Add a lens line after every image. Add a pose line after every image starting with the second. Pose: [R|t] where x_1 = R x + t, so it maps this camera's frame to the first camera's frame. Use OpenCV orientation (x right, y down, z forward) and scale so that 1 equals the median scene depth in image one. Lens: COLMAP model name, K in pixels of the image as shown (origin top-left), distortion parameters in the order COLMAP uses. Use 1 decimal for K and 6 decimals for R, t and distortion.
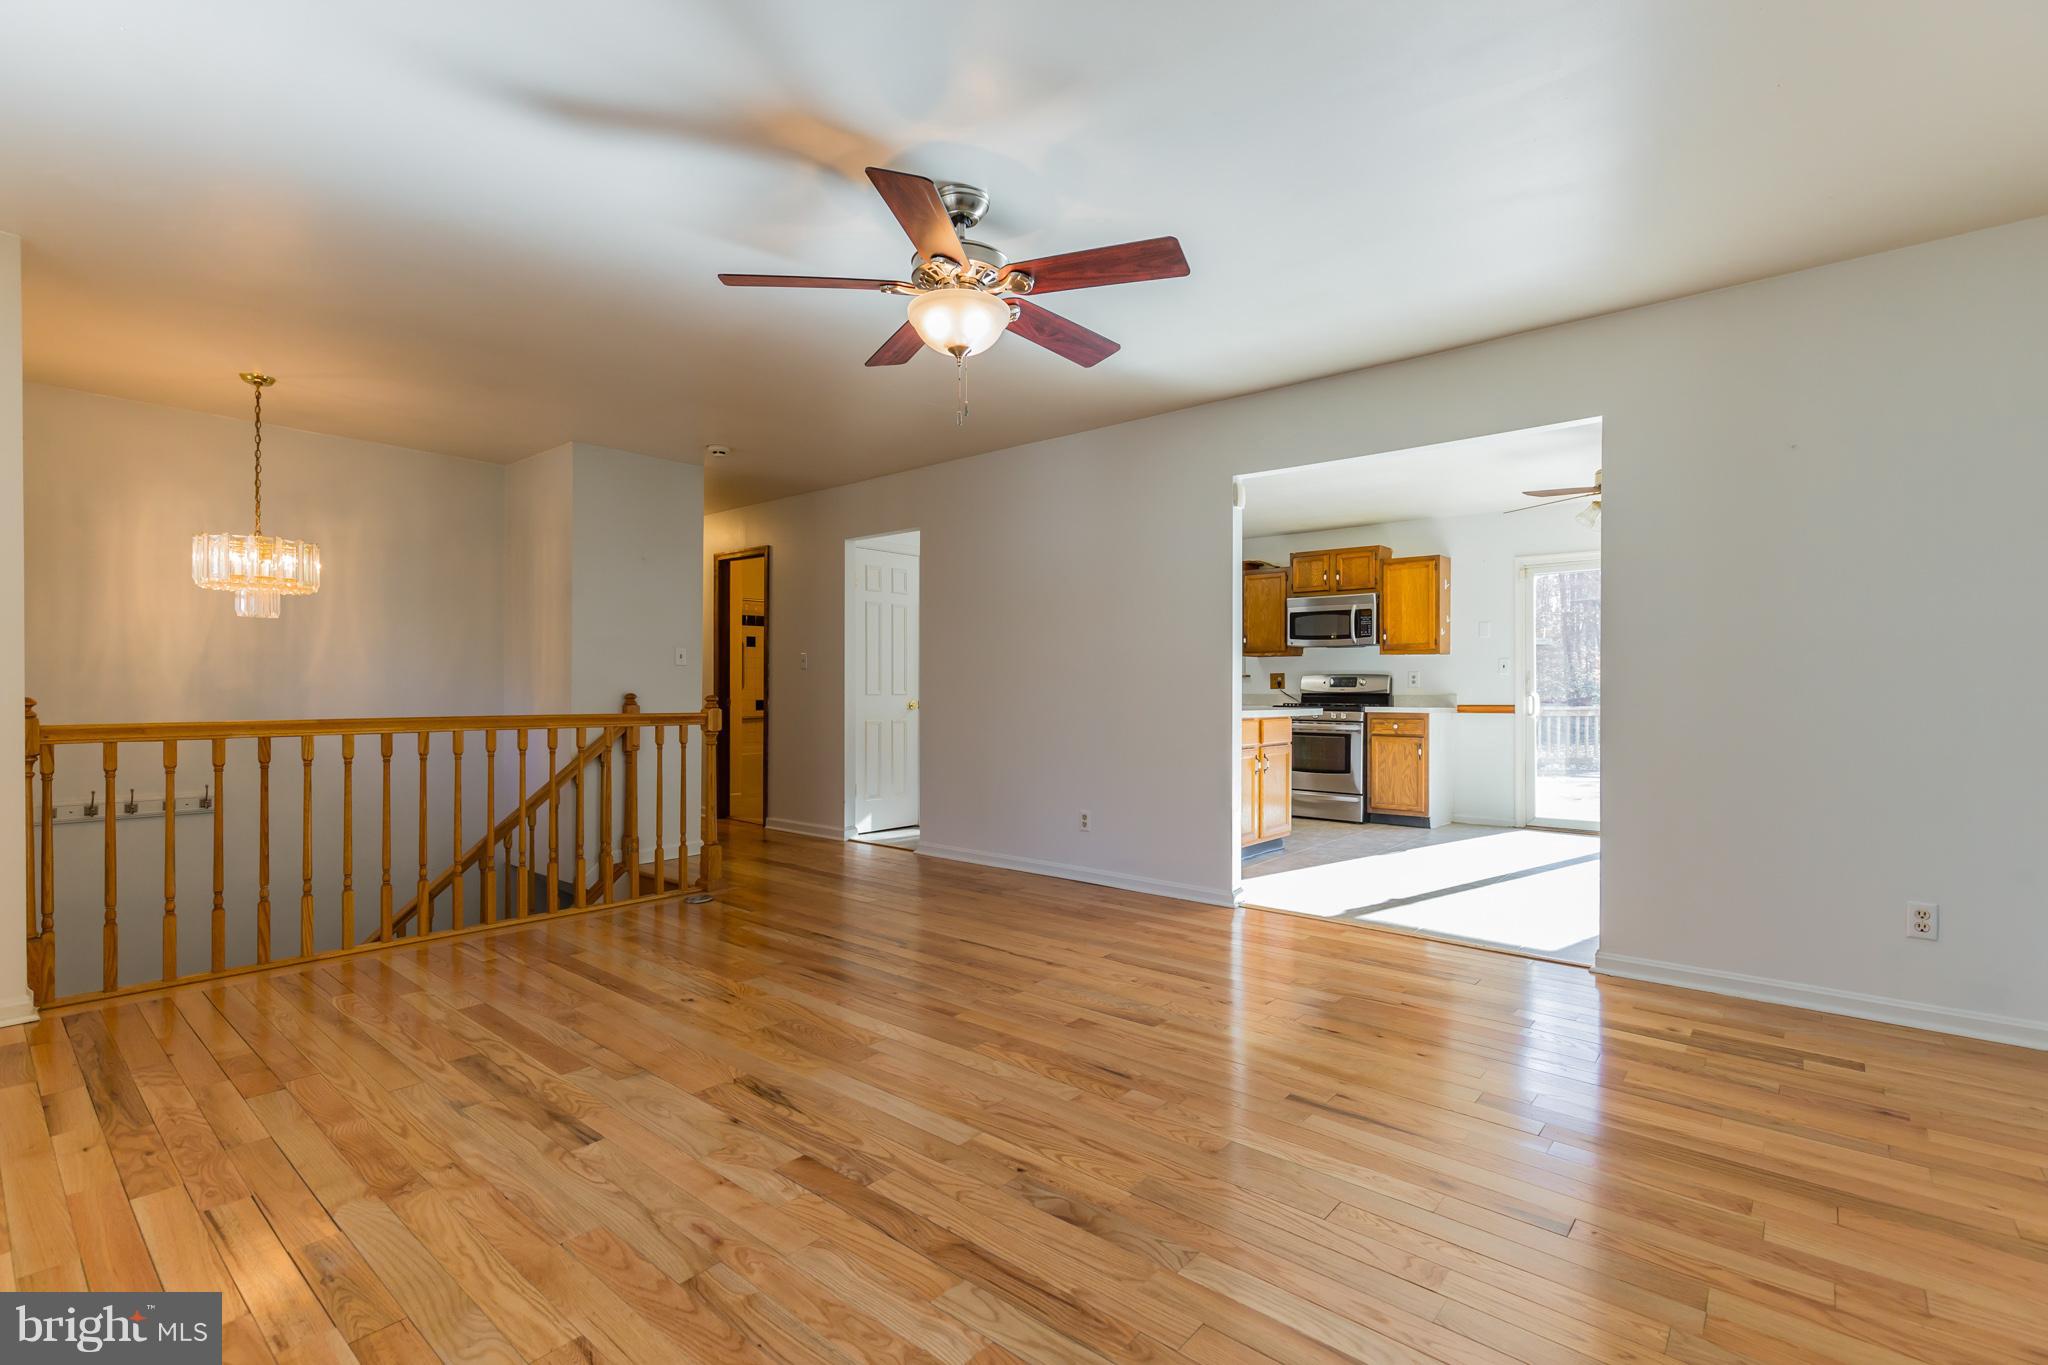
lens RADIAL K [[961.1, 0, 1033.2], [0, 961.1, 682.0], [0, 0, 1]] dist [-0.022702, 0.000122]
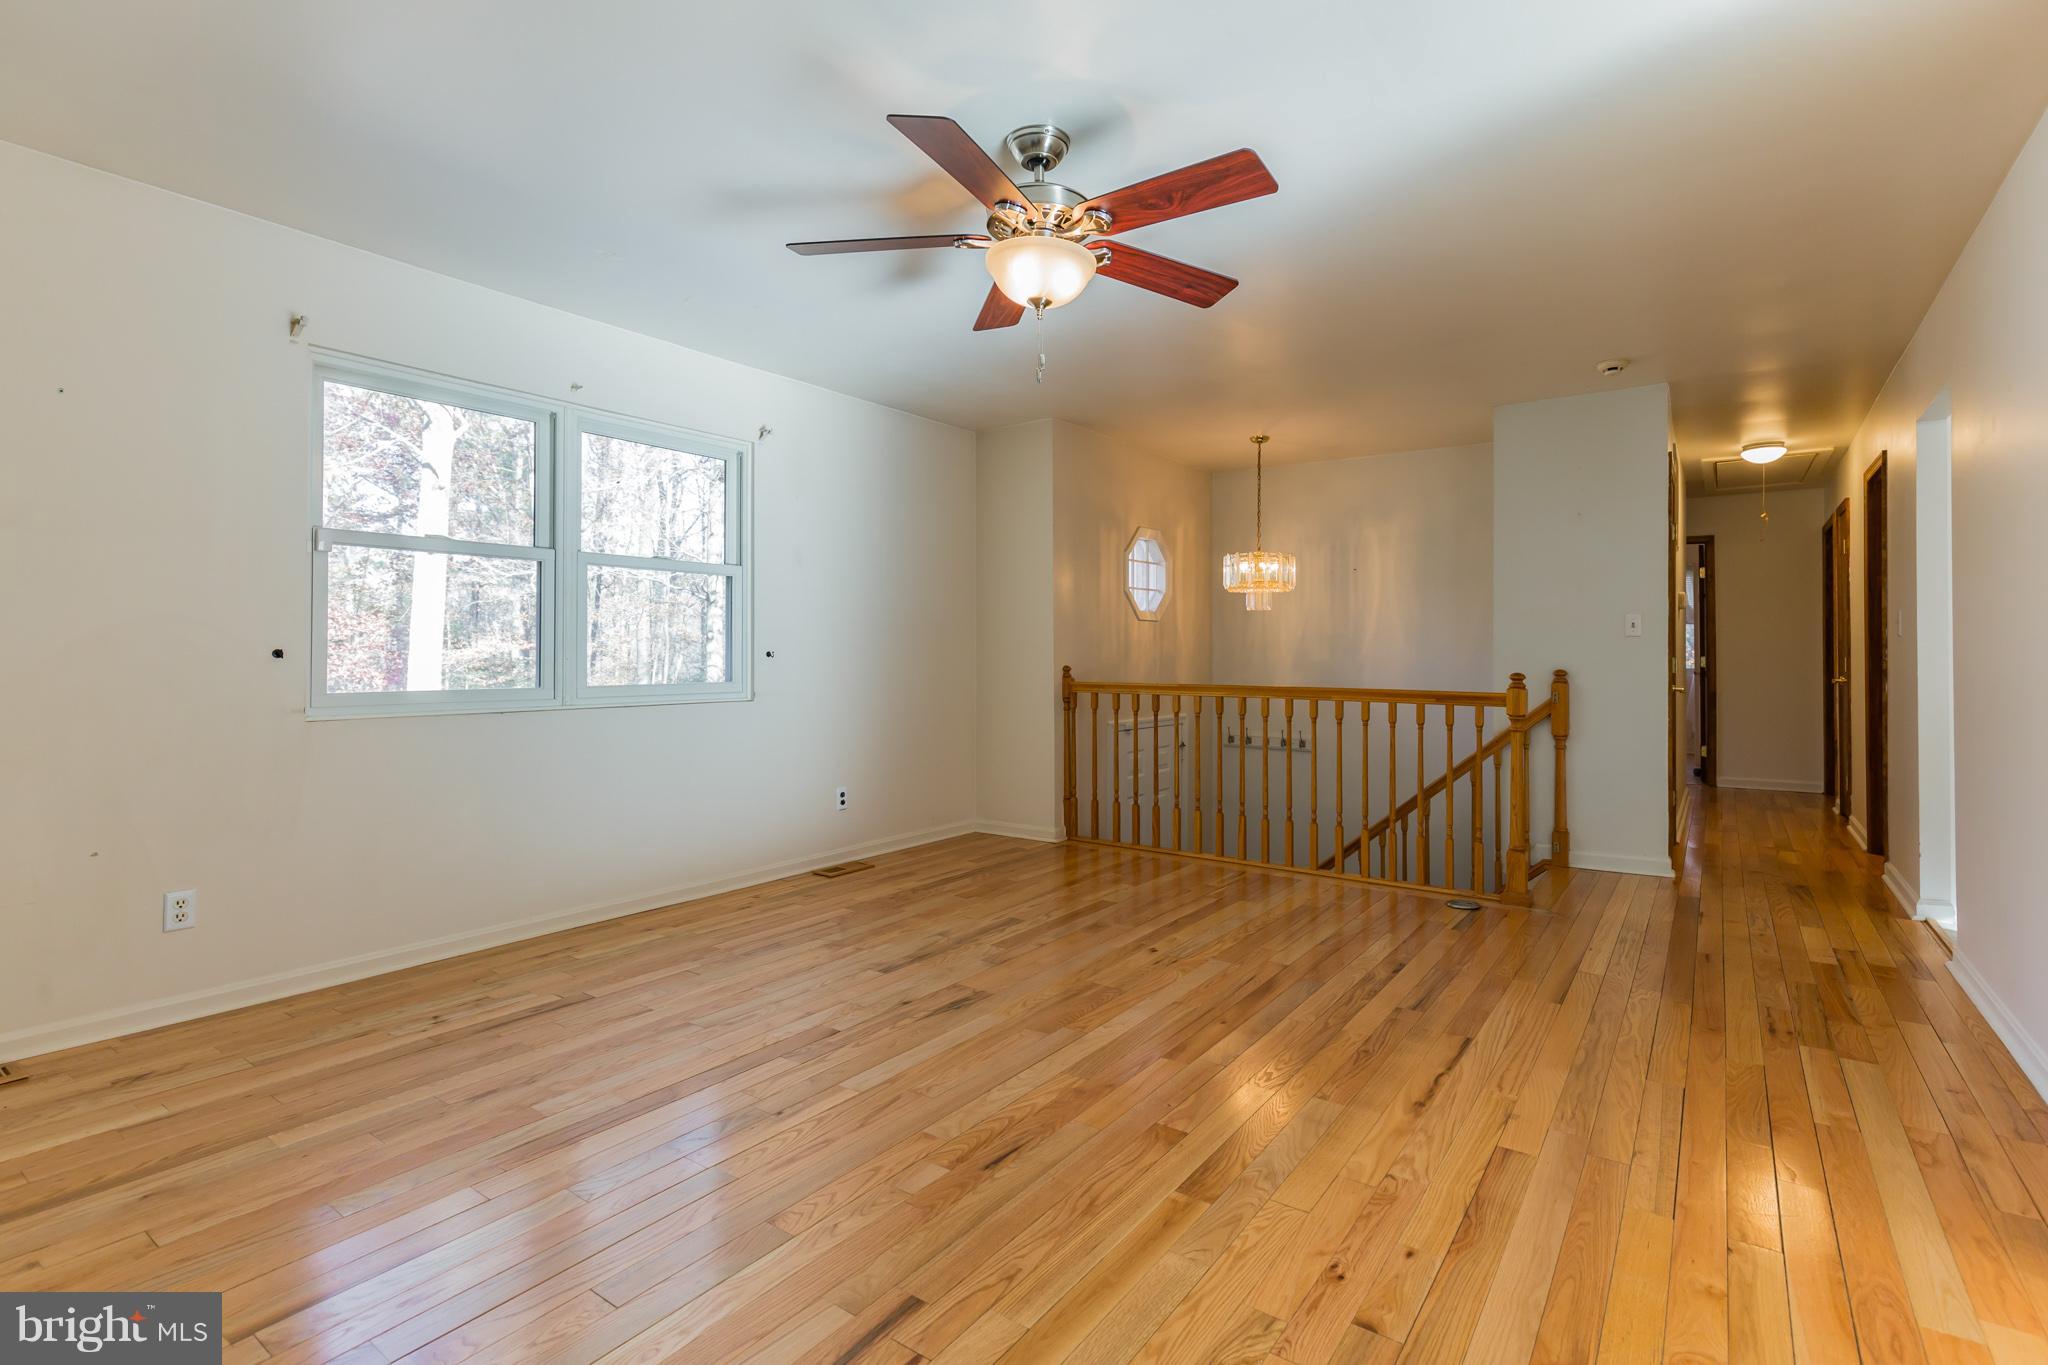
lens RADIAL K [[961.1, 0, 1100.5], [0, 961.1, 647.3], [0, 0, 1]] dist [-0.022702, 0.000122]
pose [[0.097689, -0.004390, -0.995207, 0.700193], [-0.006367, 0.999967, -0.005036, -0.007947], [0.995197, 0.006829, 0.097658, 0.799529]]
